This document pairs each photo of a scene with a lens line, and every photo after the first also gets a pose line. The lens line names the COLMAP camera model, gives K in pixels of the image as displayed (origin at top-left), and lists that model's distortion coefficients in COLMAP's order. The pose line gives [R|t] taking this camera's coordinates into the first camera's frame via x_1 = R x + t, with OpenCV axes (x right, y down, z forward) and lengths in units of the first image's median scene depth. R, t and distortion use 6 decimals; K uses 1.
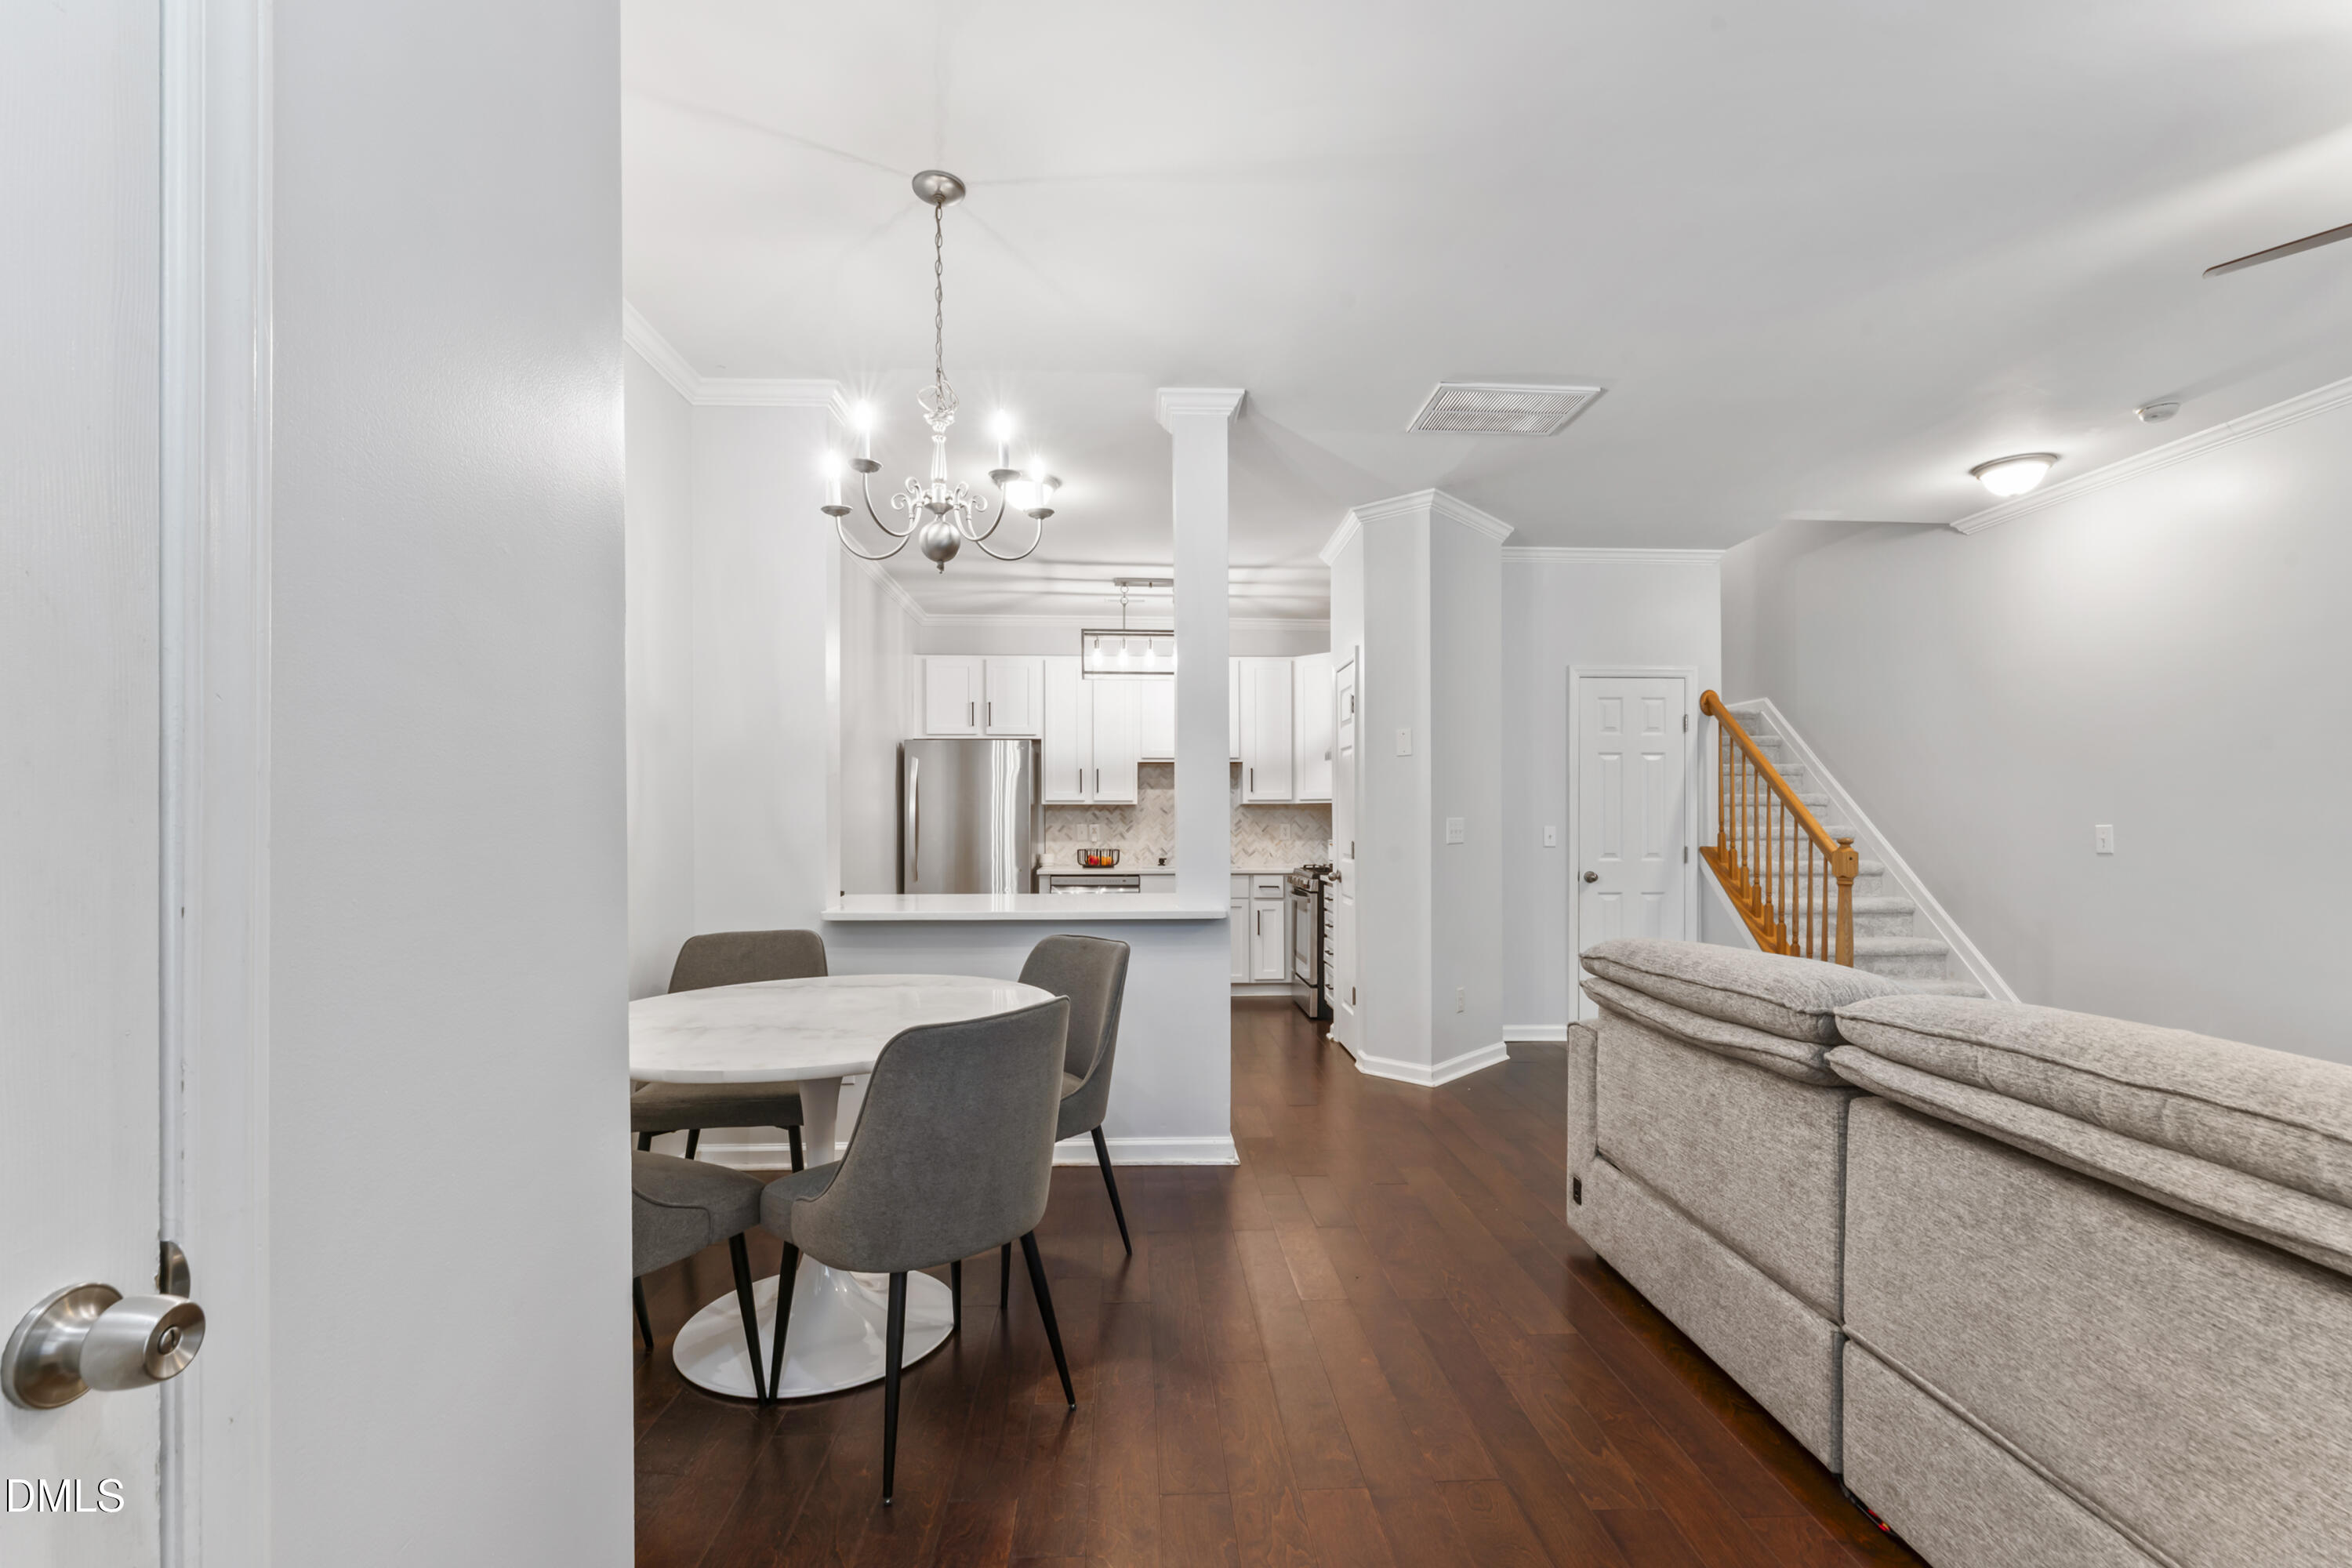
lens RADIAL K [[1023.0, 0, 1178.8], [0, 1023.0, 817.0], [0, 0, 1]] dist [-0.004835, 0.001974]
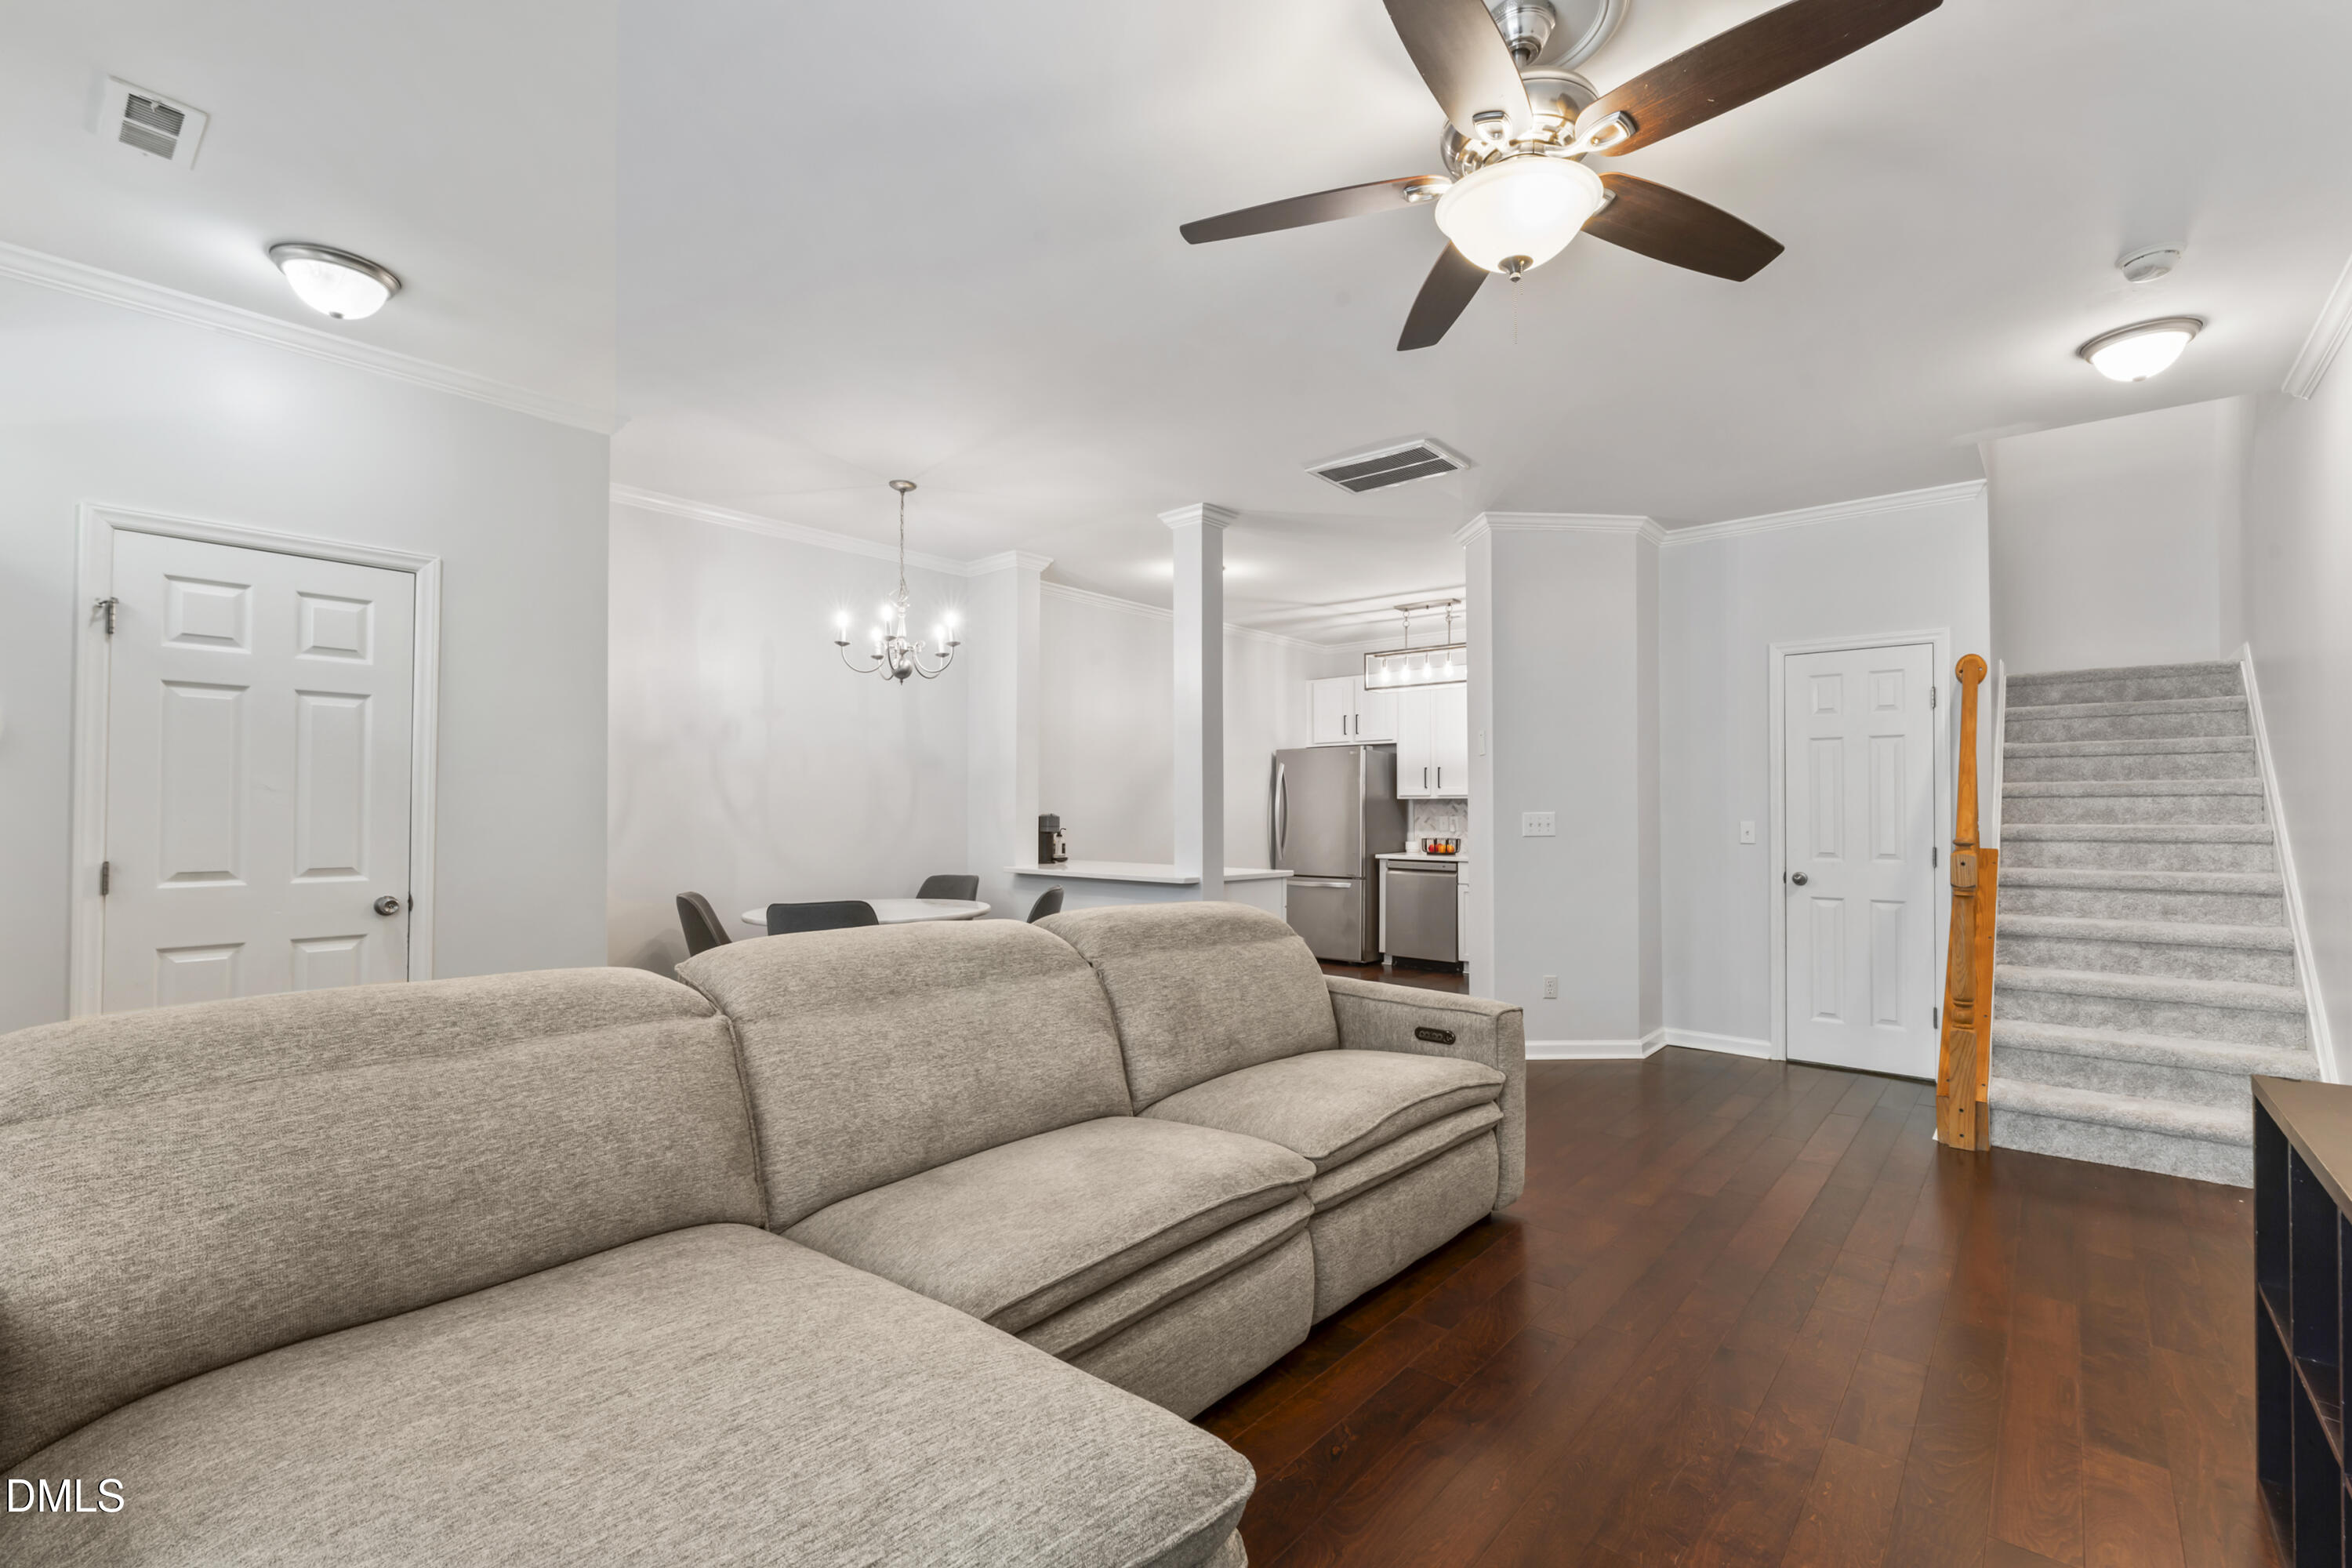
lens RADIAL K [[1023.0, 0, 1194.7], [0, 1023.0, 803.5], [0, 0, 1]] dist [-0.004835, 0.001974]
pose [[0.724010, -0.002868, -0.689783, 0.534457], [0.000094, 0.999992, -0.004059, -0.002575], [0.689789, 0.002874, 0.724005, -0.004282]]
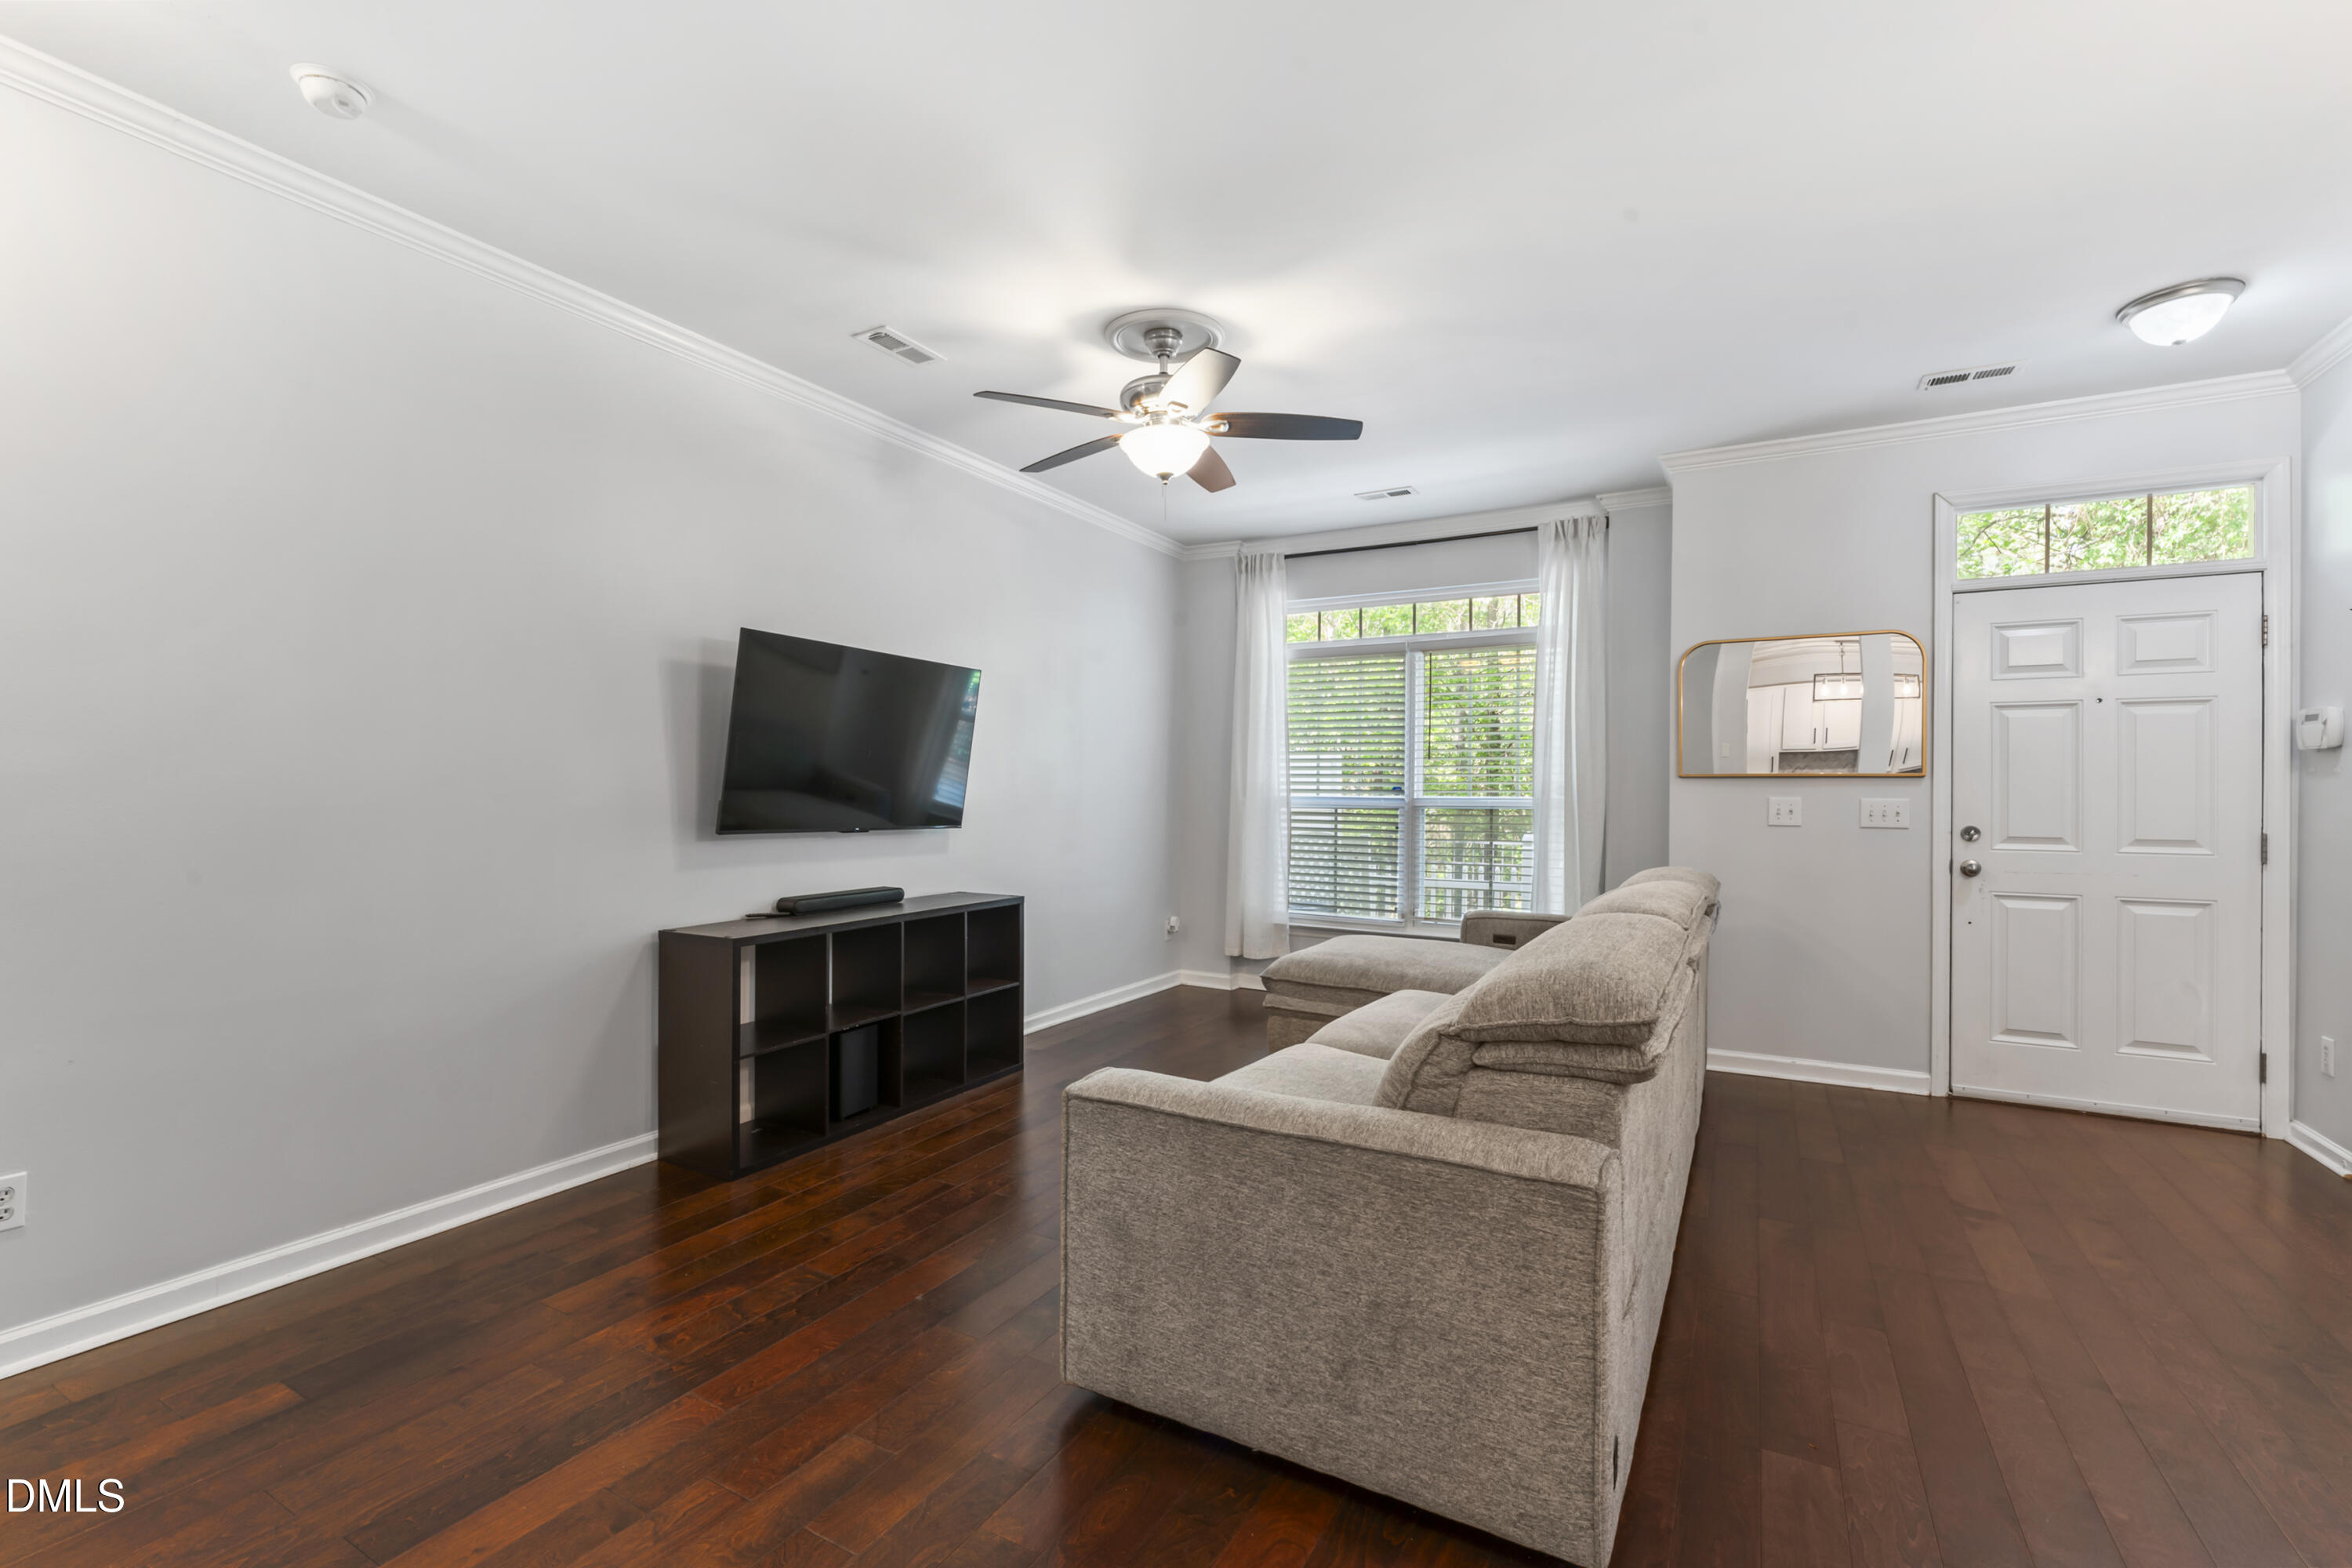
lens RADIAL K [[1023.0, 0, 1185.2], [0, 1023.0, 789.9], [0, 0, 1]] dist [-0.004835, 0.001974]
pose [[-0.841524, -0.002963, 0.540211, 0.123069], [-0.006914, 0.999962, -0.005286, 0.001775], [-0.540175, -0.008183, -0.841513, 0.680144]]
